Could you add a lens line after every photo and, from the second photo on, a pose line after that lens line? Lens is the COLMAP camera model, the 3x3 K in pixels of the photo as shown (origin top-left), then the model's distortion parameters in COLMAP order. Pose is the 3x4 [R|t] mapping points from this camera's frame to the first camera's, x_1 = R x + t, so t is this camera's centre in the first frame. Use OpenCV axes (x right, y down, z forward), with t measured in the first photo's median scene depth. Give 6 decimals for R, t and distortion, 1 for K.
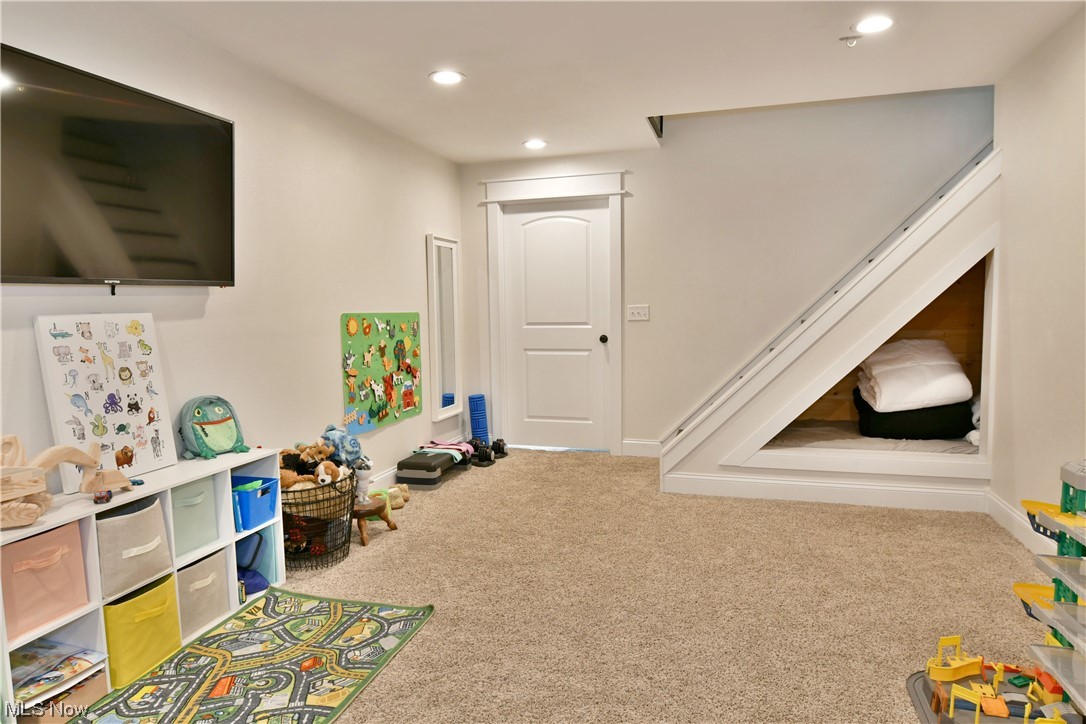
lens RADIAL K [[668.8, 0, 535.1], [0, 668.8, 359.4], [0, 0, 1]] dist [-0.020491, -0.002361]
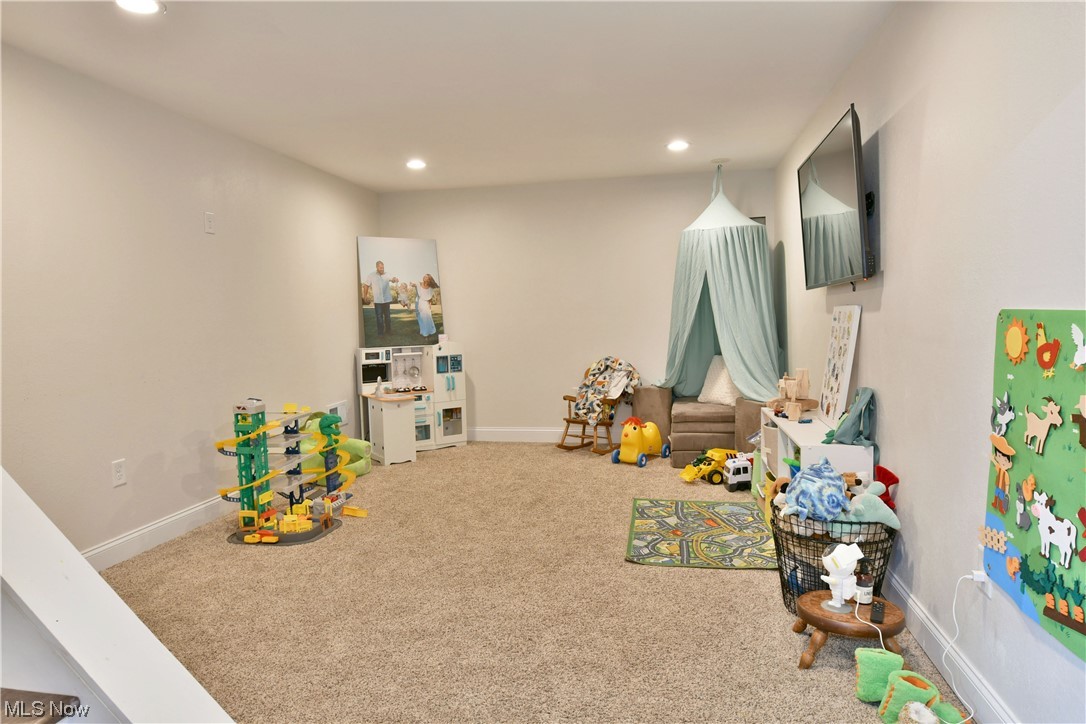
lens RADIAL K [[668.8, 0, 535.1], [0, 668.8, 359.4], [0, 0, 1]] dist [-0.020491, -0.002361]
pose [[-0.995047, 0.045306, -0.088477, 0.107209], [0.031749, 0.988323, 0.149029, -0.177111], [0.094195, 0.145481, -0.984867, 2.230636]]
